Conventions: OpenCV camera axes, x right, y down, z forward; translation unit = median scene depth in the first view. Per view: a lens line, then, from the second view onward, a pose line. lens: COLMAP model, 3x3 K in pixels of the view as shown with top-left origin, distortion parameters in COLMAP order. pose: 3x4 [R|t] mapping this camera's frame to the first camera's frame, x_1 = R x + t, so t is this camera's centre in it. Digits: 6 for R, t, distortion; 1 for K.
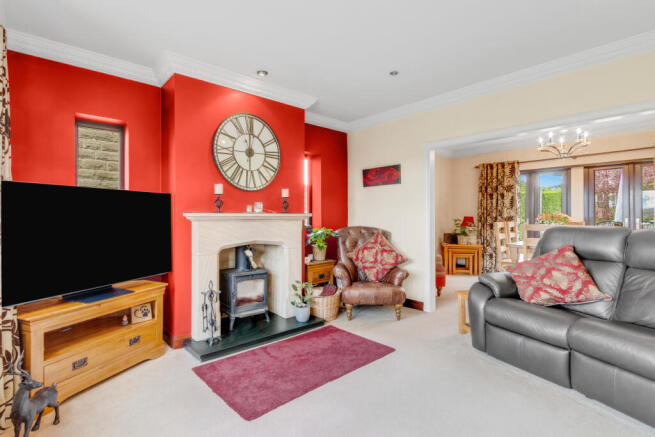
lens RADIAL K [[317.0, 0, 324.0], [0, 317.0, 216.7], [0, 0, 1]] dist [-0.018137, -0.000283]
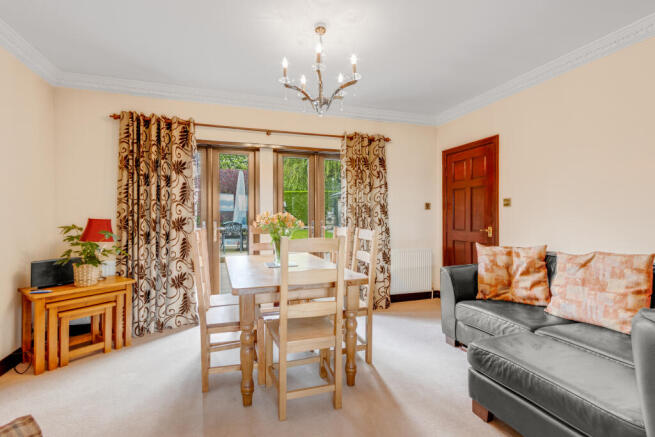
lens RADIAL K [[317.0, 0, 324.0], [0, 317.0, 216.7], [0, 0, 1]] dist [-0.018137, -0.000283]
pose [[0.413563, 0.007369, 0.910446, 0.187114], [0.011318, 0.999848, -0.013233, 0.005811], [-0.910405, 0.015777, 0.413417, 0.533836]]
